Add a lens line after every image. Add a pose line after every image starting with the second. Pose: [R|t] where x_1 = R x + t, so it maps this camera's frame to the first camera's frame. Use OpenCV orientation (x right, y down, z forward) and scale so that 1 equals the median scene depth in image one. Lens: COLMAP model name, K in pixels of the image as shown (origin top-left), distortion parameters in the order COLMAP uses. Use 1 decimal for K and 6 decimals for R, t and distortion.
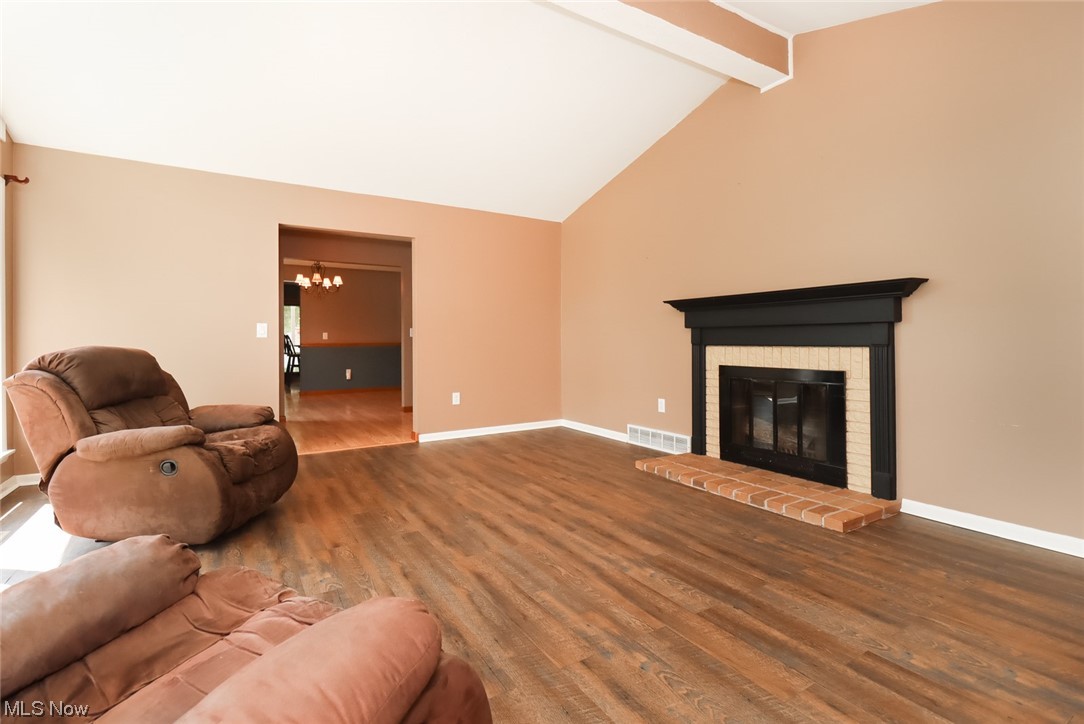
lens RADIAL K [[518.6, 0, 539.7], [0, 518.6, 340.6], [0, 0, 1]] dist [0.012711, -0.001277]
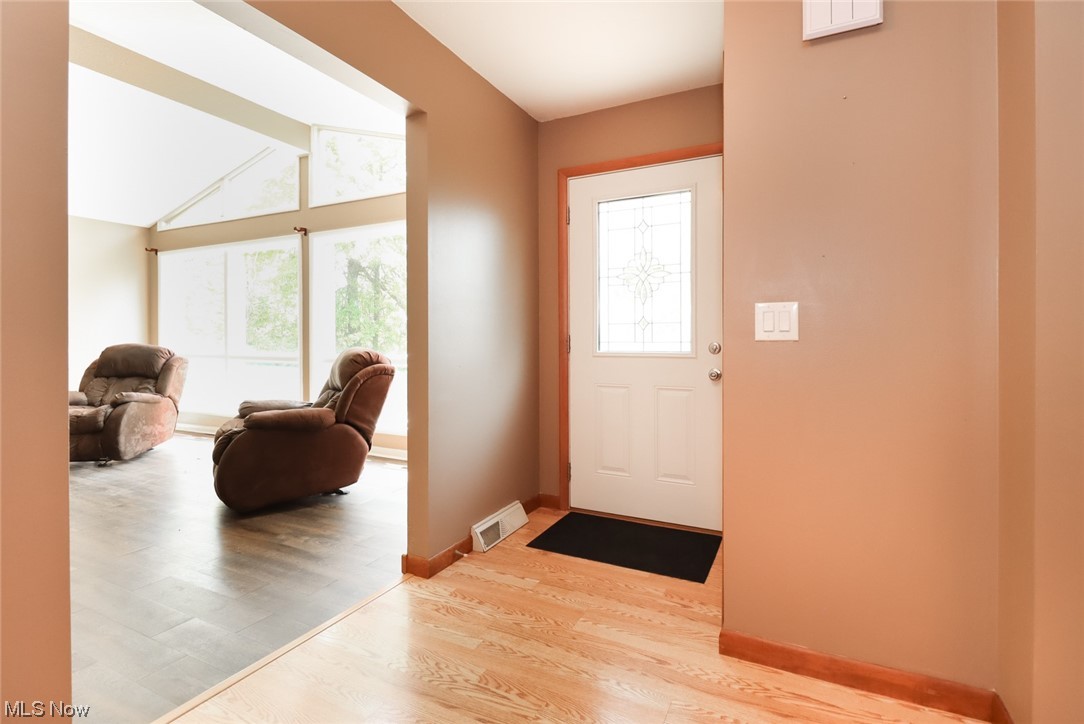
lens RADIAL K [[518.6, 0, 539.7], [0, 518.6, 340.6], [0, 0, 1]] dist [0.012711, -0.001277]
pose [[-0.866649, 0.001842, -0.498915, -0.613280], [-0.000275, 0.999991, 0.004169, -0.012760], [0.498918, 0.003750, -0.866641, 2.504160]]
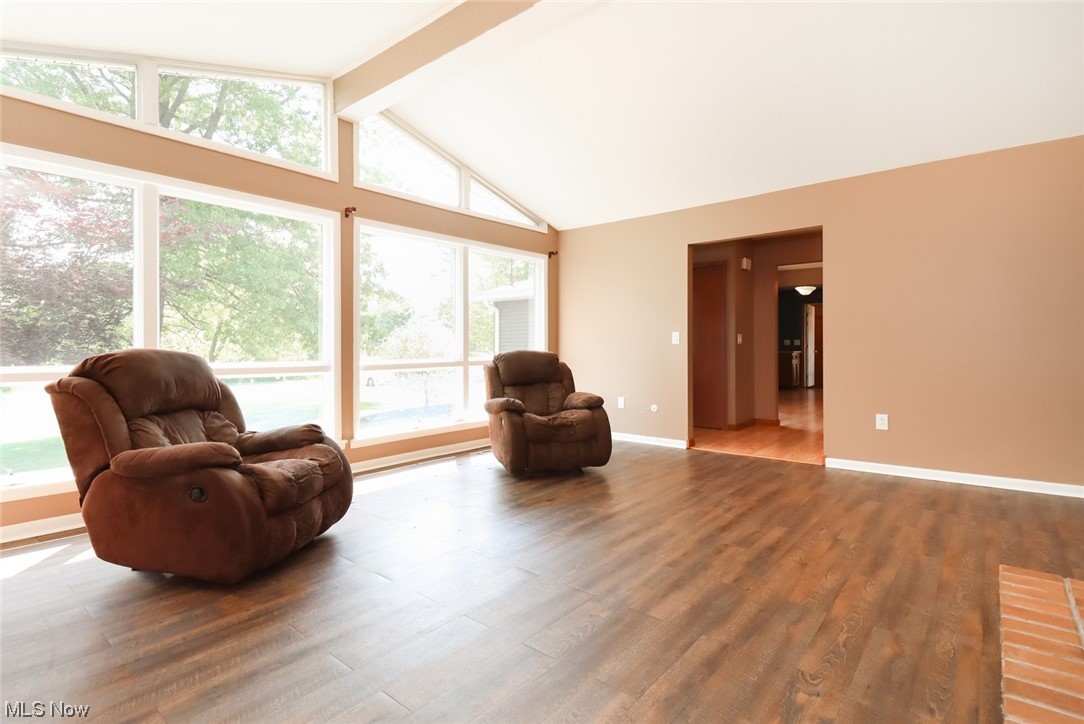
lens RADIAL K [[541.8, 0, 542.0], [0, 541.8, 362.0], [0, 0, 1]] dist [0.017177, -0.000671]
pose [[0.303222, 0.028554, -0.952492, 0.884995], [0.000303, 0.999548, 0.030061, -0.003178], [0.952920, -0.009404, 0.303077, 0.542461]]
